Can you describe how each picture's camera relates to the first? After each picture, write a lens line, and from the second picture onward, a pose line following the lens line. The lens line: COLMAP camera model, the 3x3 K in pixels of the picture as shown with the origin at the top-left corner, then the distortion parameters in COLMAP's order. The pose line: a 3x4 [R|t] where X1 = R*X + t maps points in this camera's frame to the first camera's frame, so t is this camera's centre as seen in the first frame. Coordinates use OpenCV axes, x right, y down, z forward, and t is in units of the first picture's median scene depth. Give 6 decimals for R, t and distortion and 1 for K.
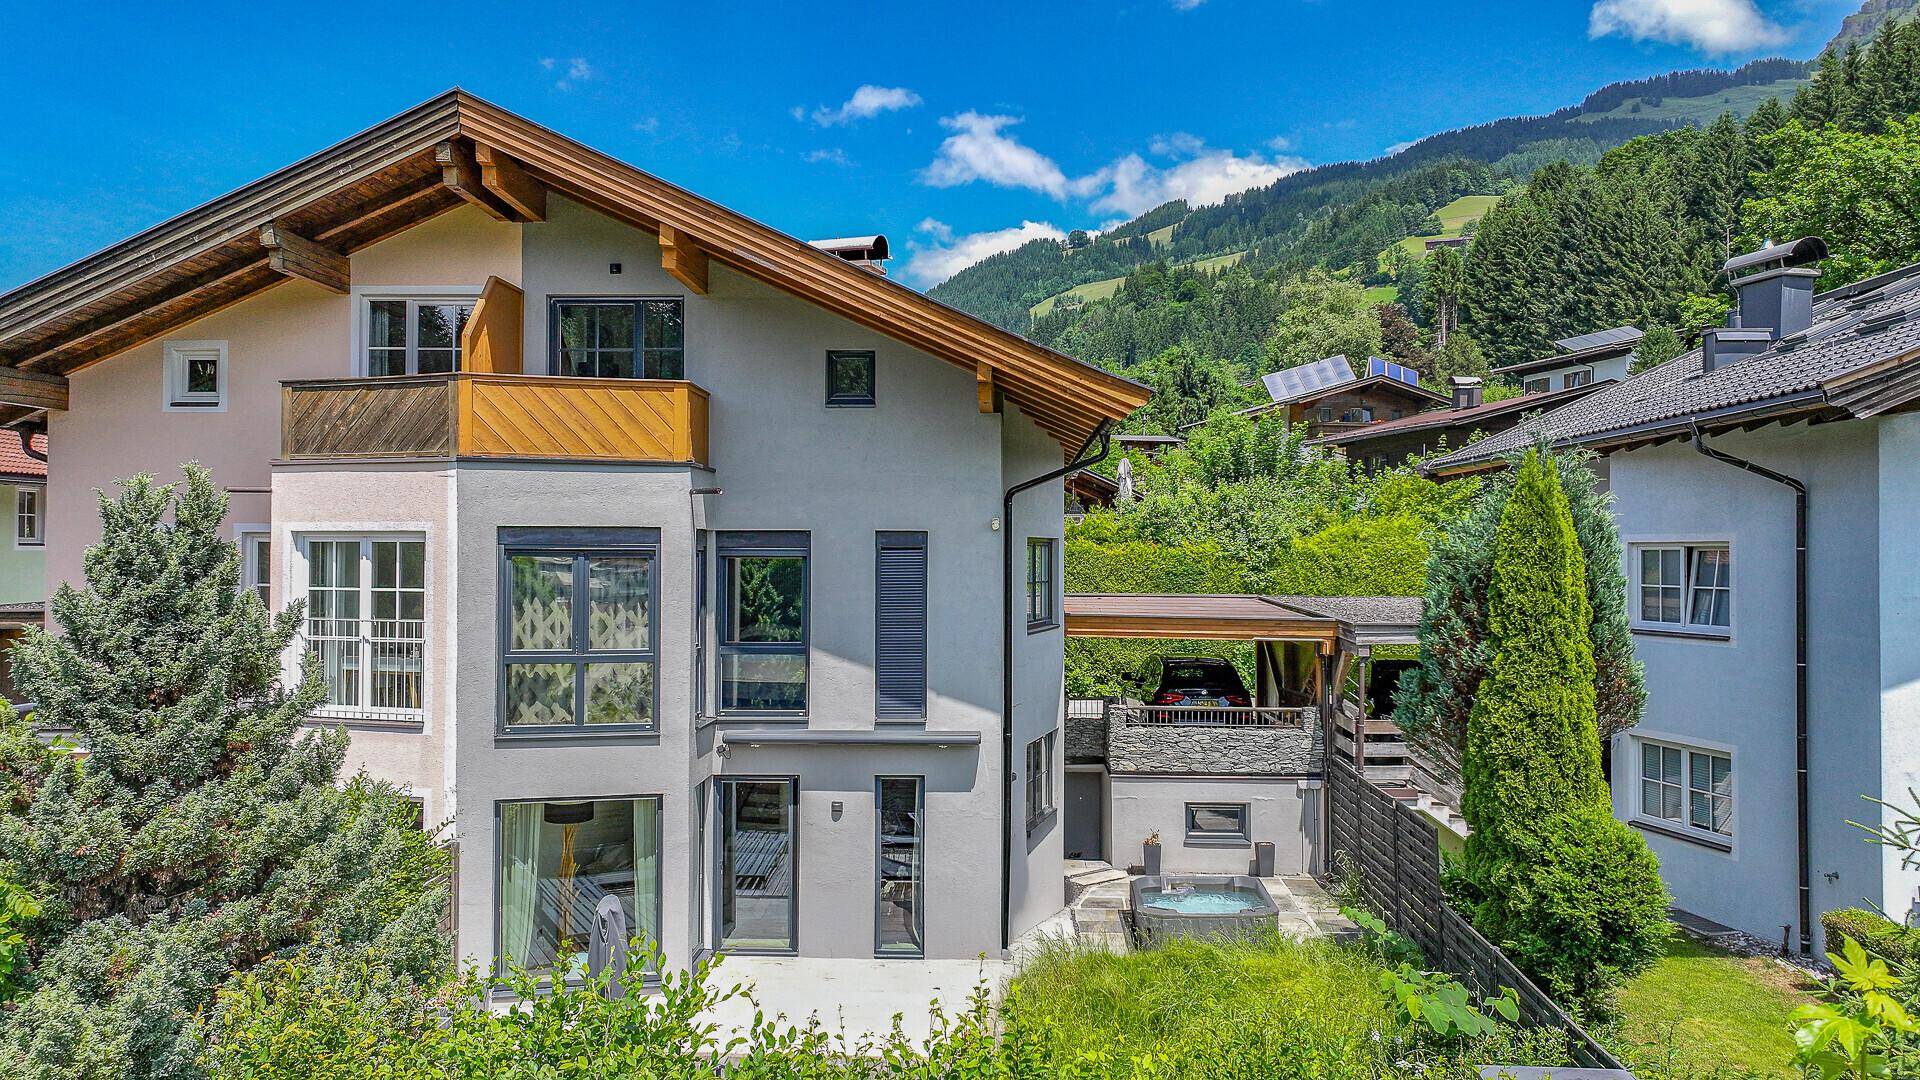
lens RADIAL K [[1339.4, 0, 968.6], [0, 1339.4, 545.1], [0, 0, 1]] dist [0.006448, -0.000225]
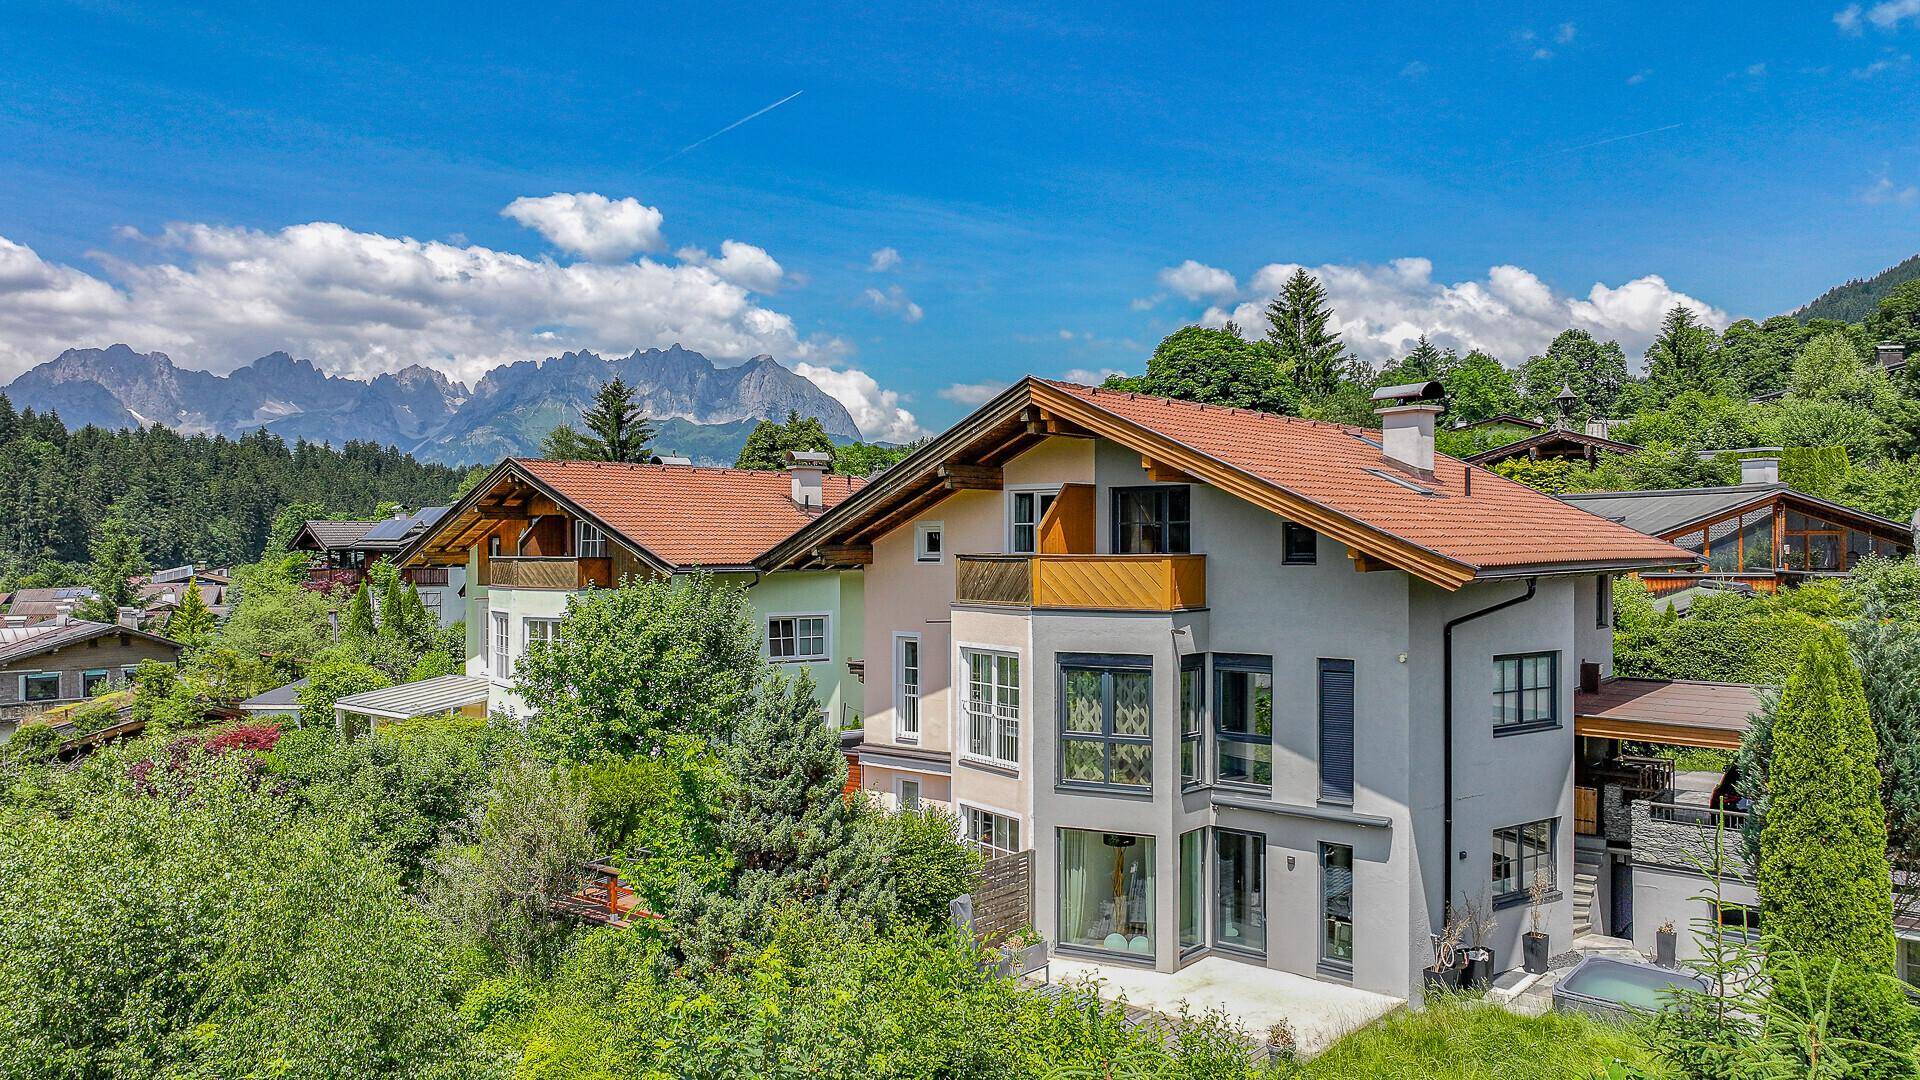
lens RADIAL K [[1361.8, 0, 966.1], [0, 1361.8, 574.6], [0, 0, 1]] dist [0.003320, 0.003315]
pose [[0.780846, 0.008393, -0.624668, 0.430706], [0.009419, 0.999638, 0.025204, -0.111893], [0.624653, -0.025564, 0.780484, -0.232129]]
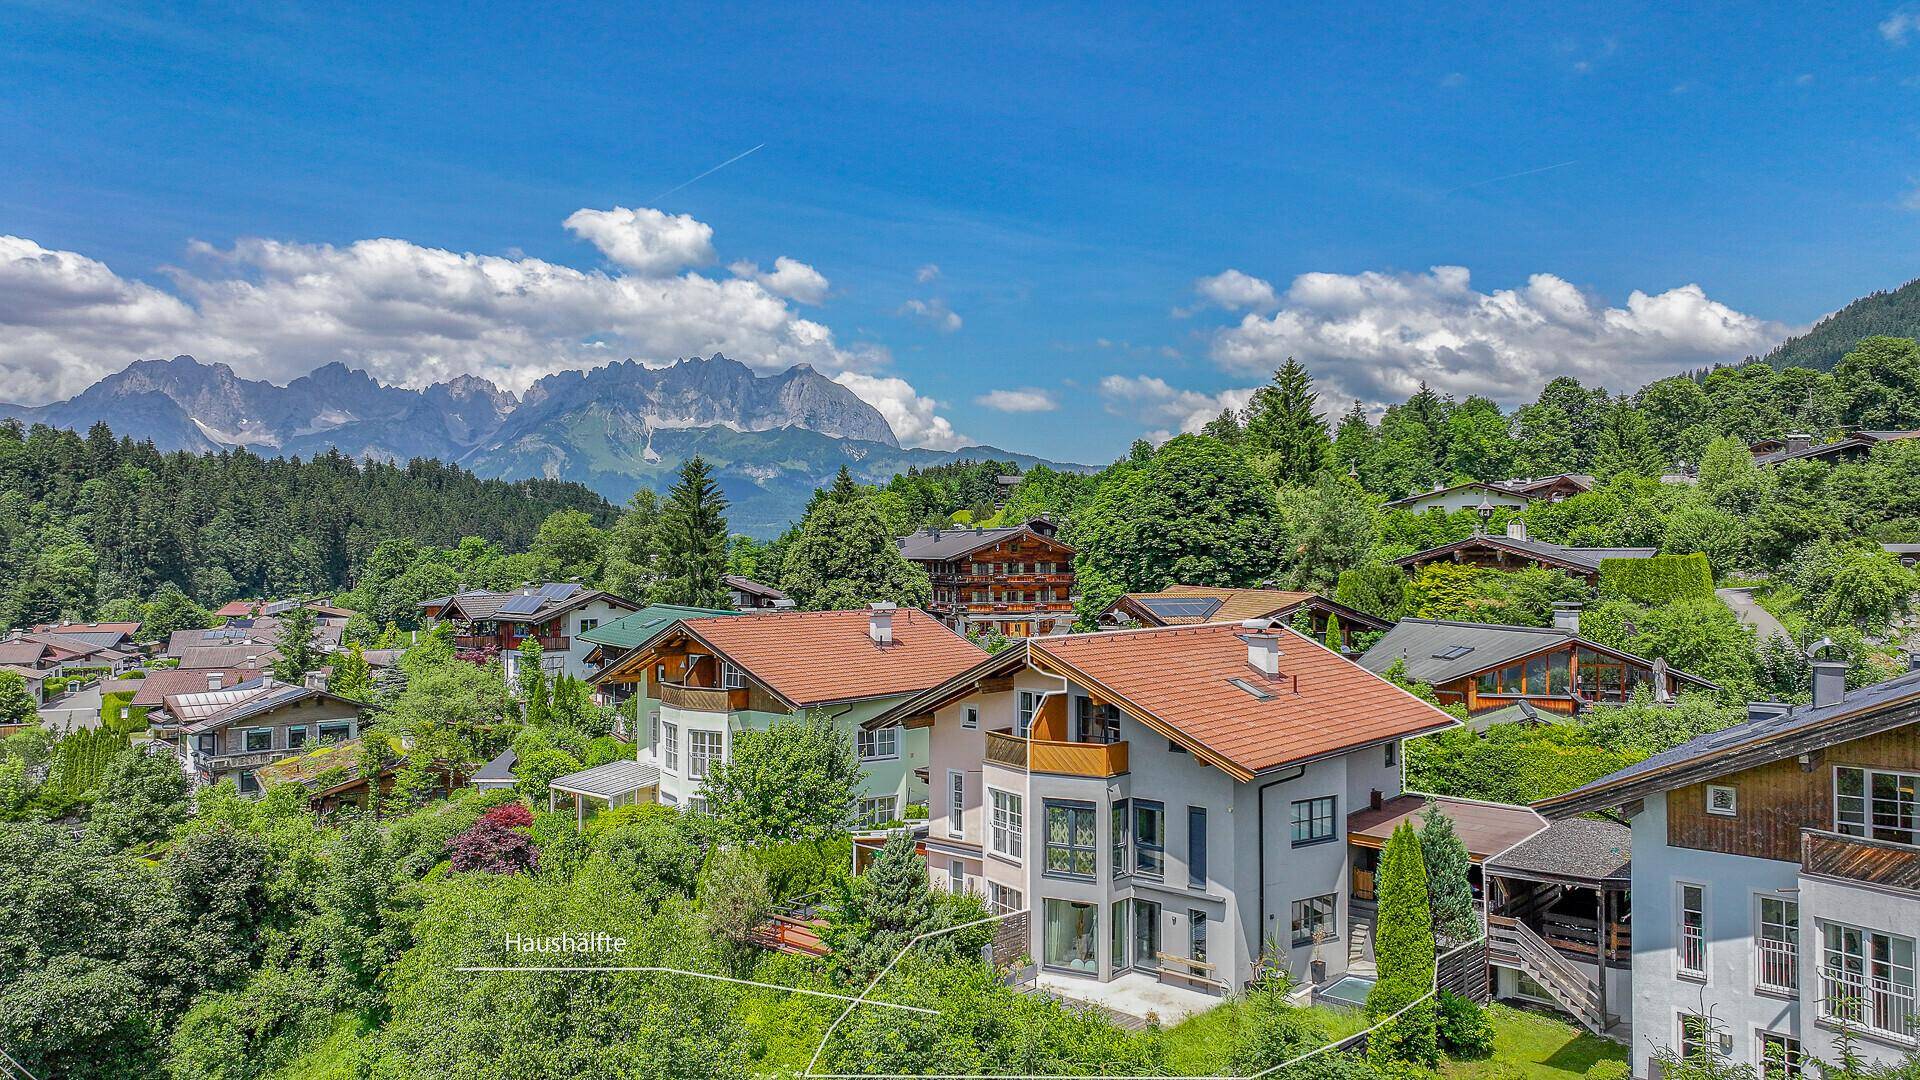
lens RADIAL K [[1339.4, 0, 968.6], [0, 1339.4, 545.1], [0, 0, 1]] dist [0.006448, -0.000225]
pose [[0.765593, -0.006226, -0.643296, 1.000922], [0.008602, 0.999963, 0.000560, -0.410011], [0.643268, -0.005963, 0.765618, -0.916077]]
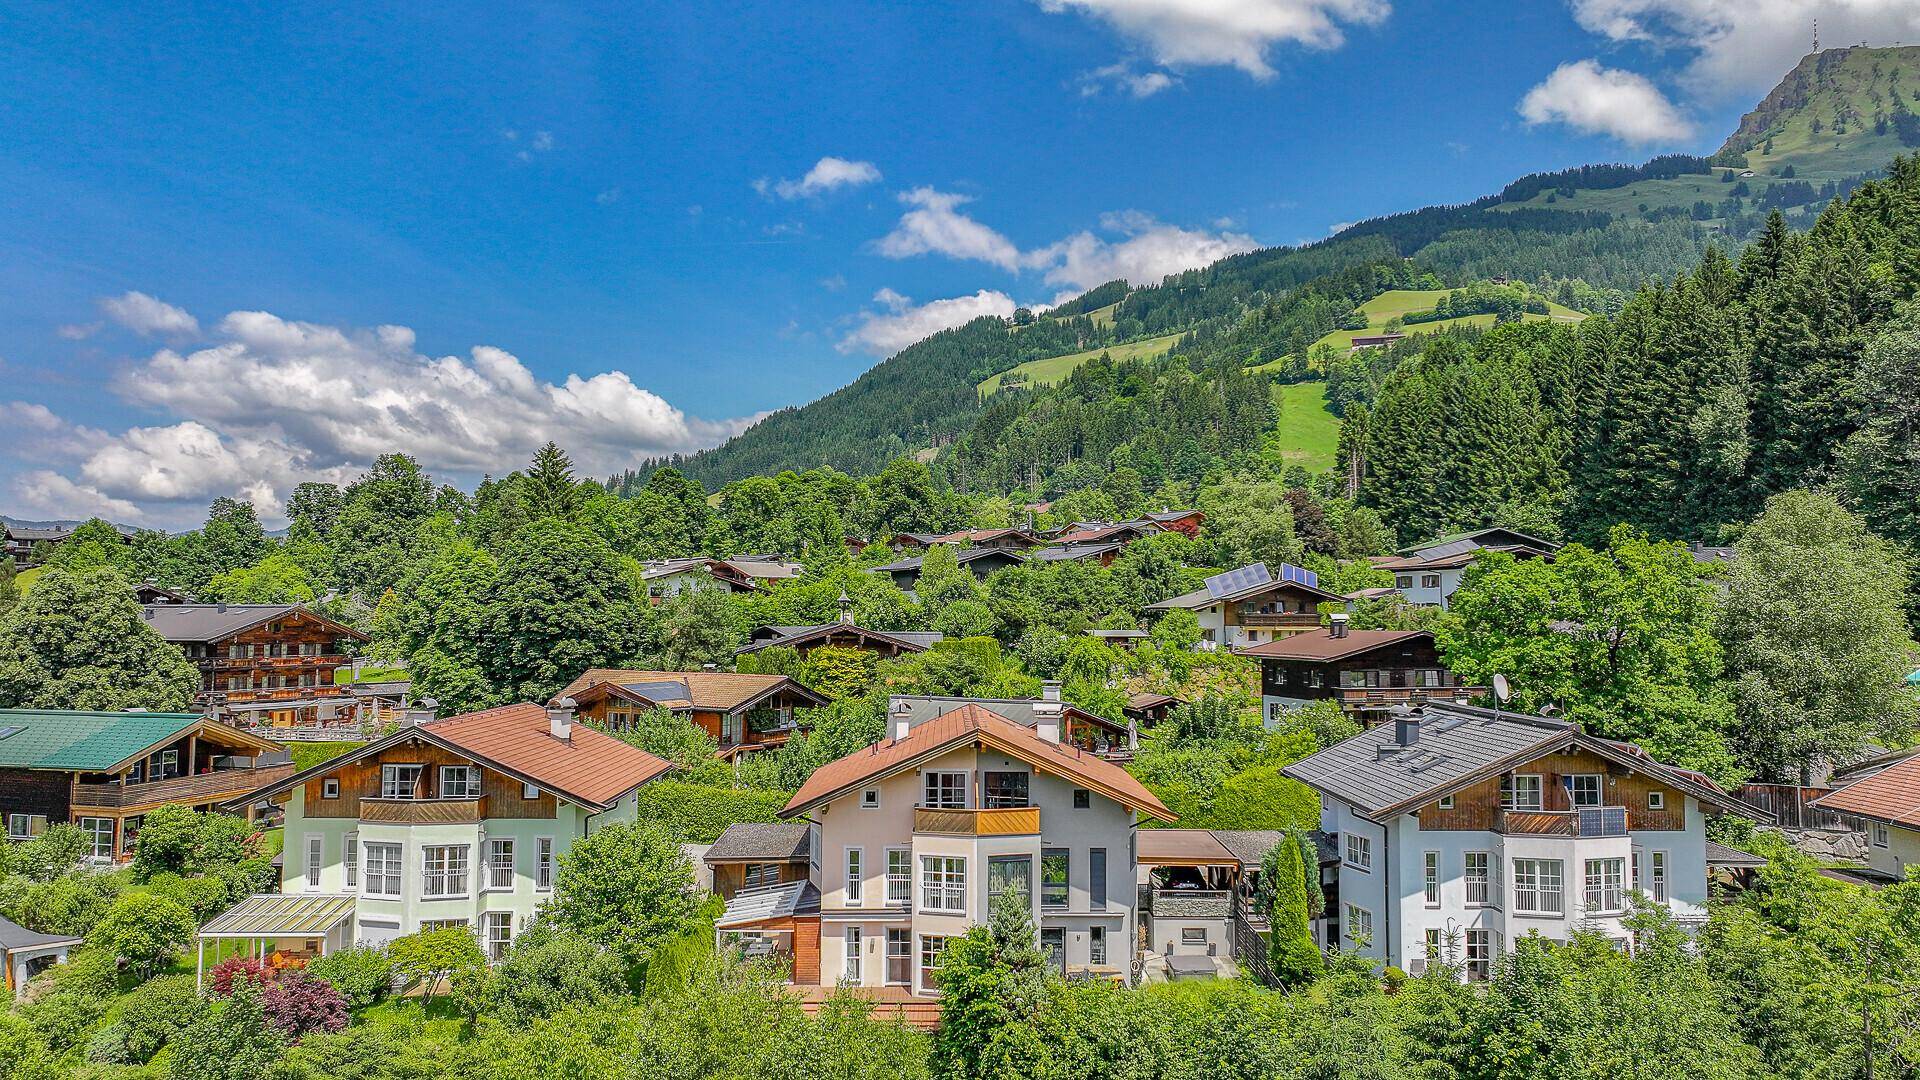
lens RADIAL K [[1339.4, 0, 968.6], [0, 1339.4, 545.1], [0, 0, 1]] dist [0.006448, -0.000225]
pose [[0.999029, 0.004641, 0.043811, -0.426920], [-0.002606, 0.998920, -0.046394, -0.495065], [-0.043979, 0.046235, 0.997962, -1.865395]]
